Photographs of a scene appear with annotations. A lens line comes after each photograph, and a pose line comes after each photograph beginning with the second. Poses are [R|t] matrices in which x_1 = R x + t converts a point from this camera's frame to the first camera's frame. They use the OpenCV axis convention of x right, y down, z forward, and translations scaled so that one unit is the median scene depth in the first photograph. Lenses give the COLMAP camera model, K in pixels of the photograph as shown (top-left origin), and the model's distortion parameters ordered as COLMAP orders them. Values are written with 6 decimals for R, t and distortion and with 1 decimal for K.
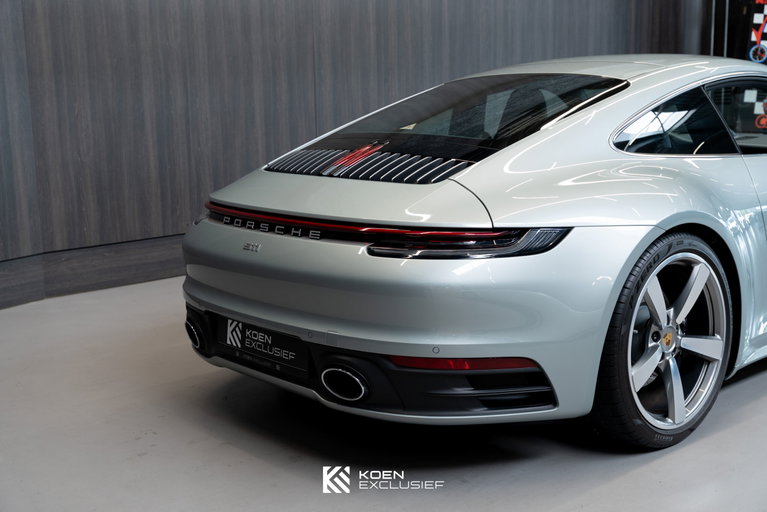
lens RADIAL K [[991.3, 0, 383.5], [0, 991.3, 256.0], [0, 0, 1]] dist [0.003935, 0.006058]
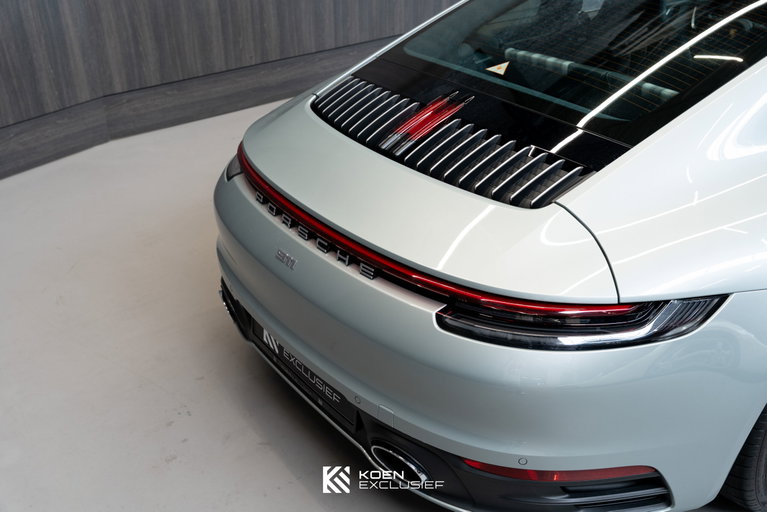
lens RADIAL K [[782.5, 0, 383.5], [0, 782.5, 256.0], [0, 0, 1]] dist [0.000055, -0.008301]
pose [[0.996960, 0.046793, -0.062298, -0.010747], [-0.023247, 0.941798, 0.335373, -0.118294], [0.074366, -0.332905, 0.940023, 0.237151]]
